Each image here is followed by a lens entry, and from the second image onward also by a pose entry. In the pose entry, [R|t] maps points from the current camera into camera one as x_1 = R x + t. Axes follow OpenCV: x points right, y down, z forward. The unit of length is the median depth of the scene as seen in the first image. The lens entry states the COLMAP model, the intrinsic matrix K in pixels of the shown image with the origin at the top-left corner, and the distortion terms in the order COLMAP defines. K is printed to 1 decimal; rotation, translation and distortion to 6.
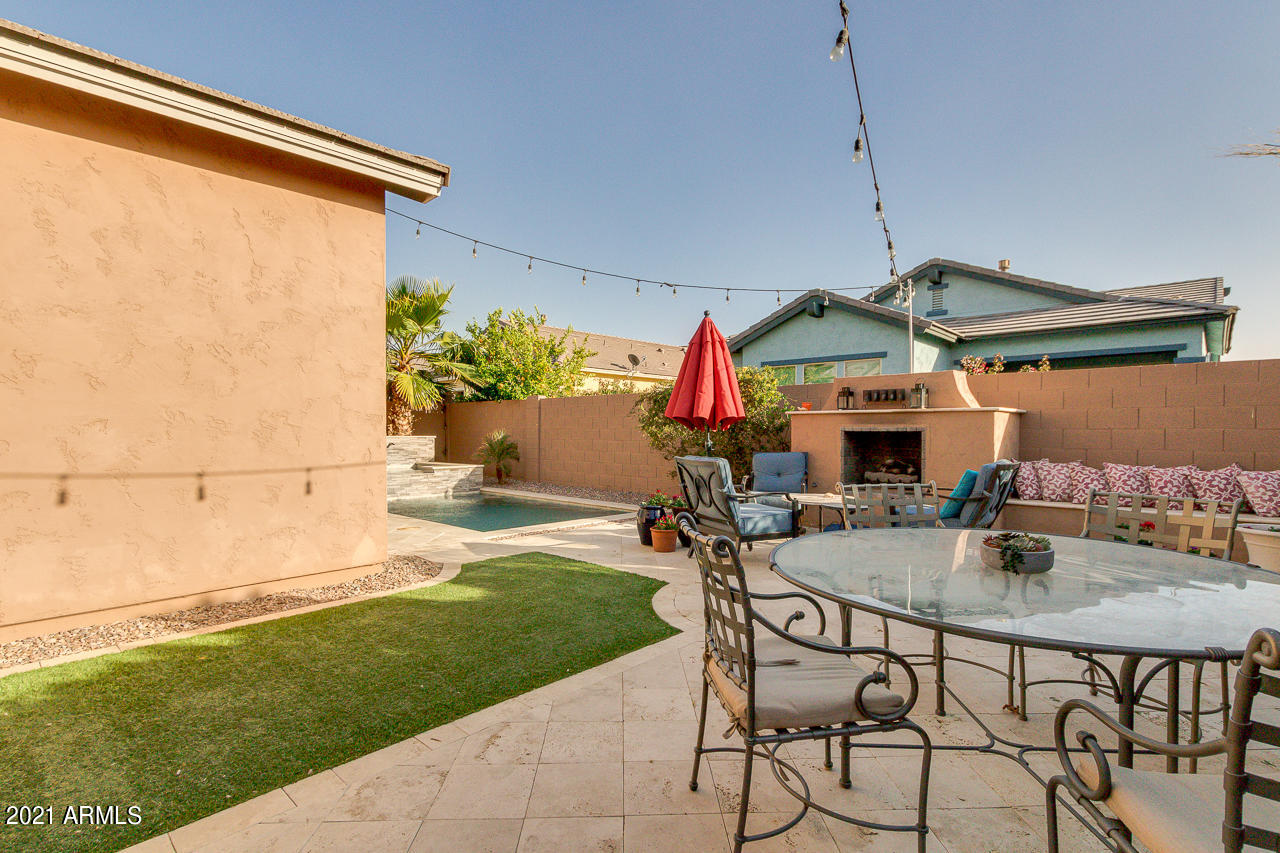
lens RADIAL K [[612.9, 0, 639.4], [0, 612.9, 439.5], [0, 0, 1]] dist [0.004848, -0.000423]
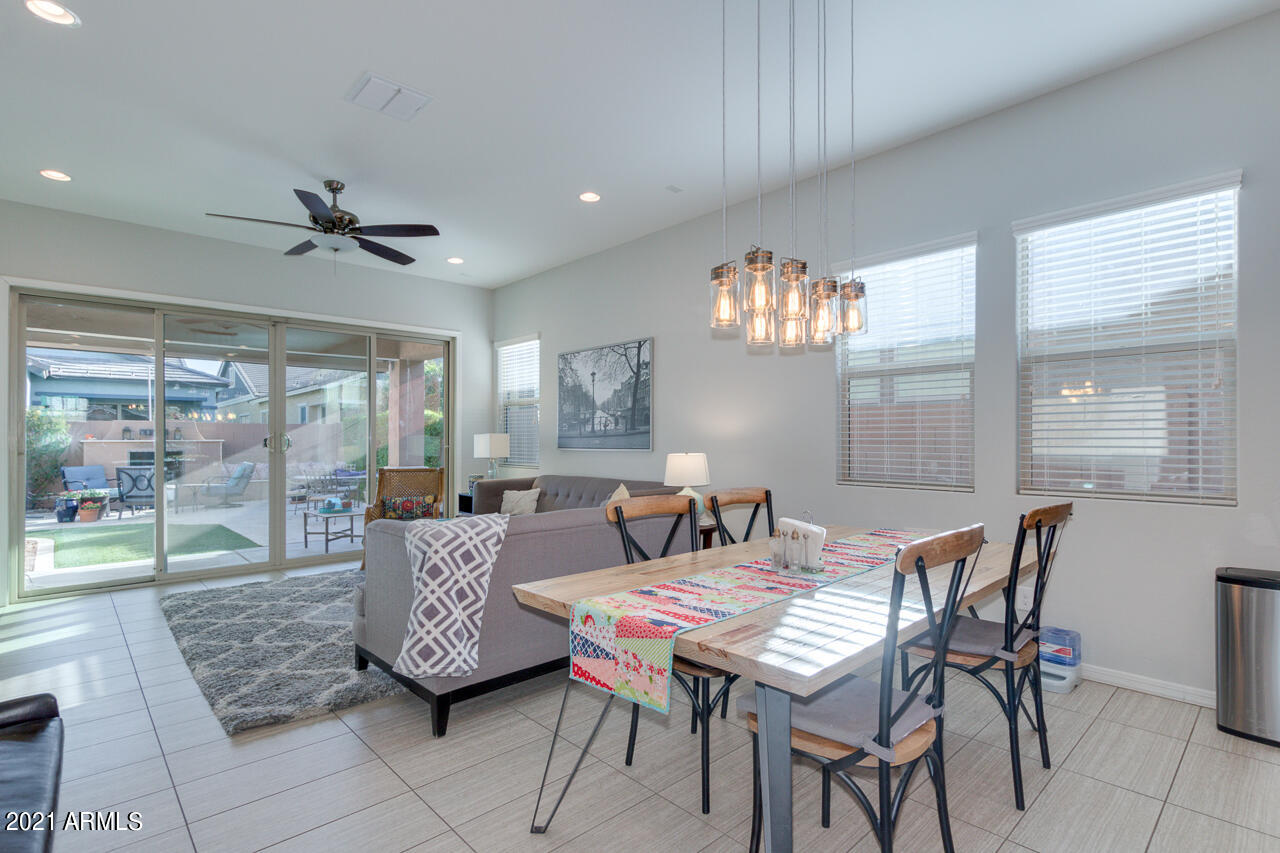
lens RADIAL K [[619.0, 0, 641.2], [0, 619.0, 433.0], [0, 0, 1]] dist [0.001713, 0.000601]
pose [[0.062174, 0.011334, 0.998001, -1.493680], [0.021114, 0.999697, -0.012669, -0.015960], [-0.997842, 0.021860, 0.061916, -0.634595]]
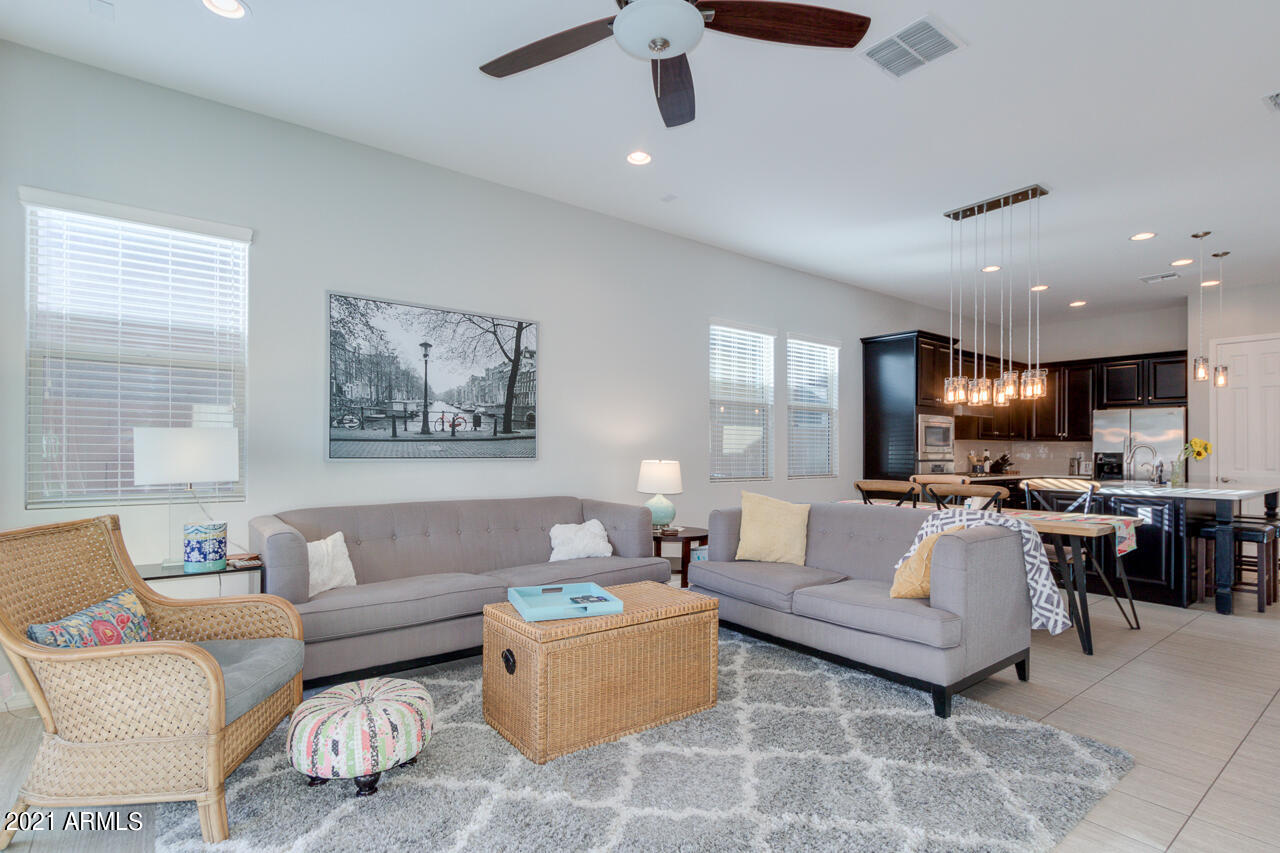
lens RADIAL K [[622.6, 0, 638.0], [0, 622.6, 444.7], [0, 0, 1]] dist [0.002807, 0.000169]
pose [[-0.987934, -0.005528, 0.154775, -0.870125], [-0.004032, 0.999942, 0.009981, -0.026530], [-0.154821, 0.009236, -0.987899, 0.075166]]
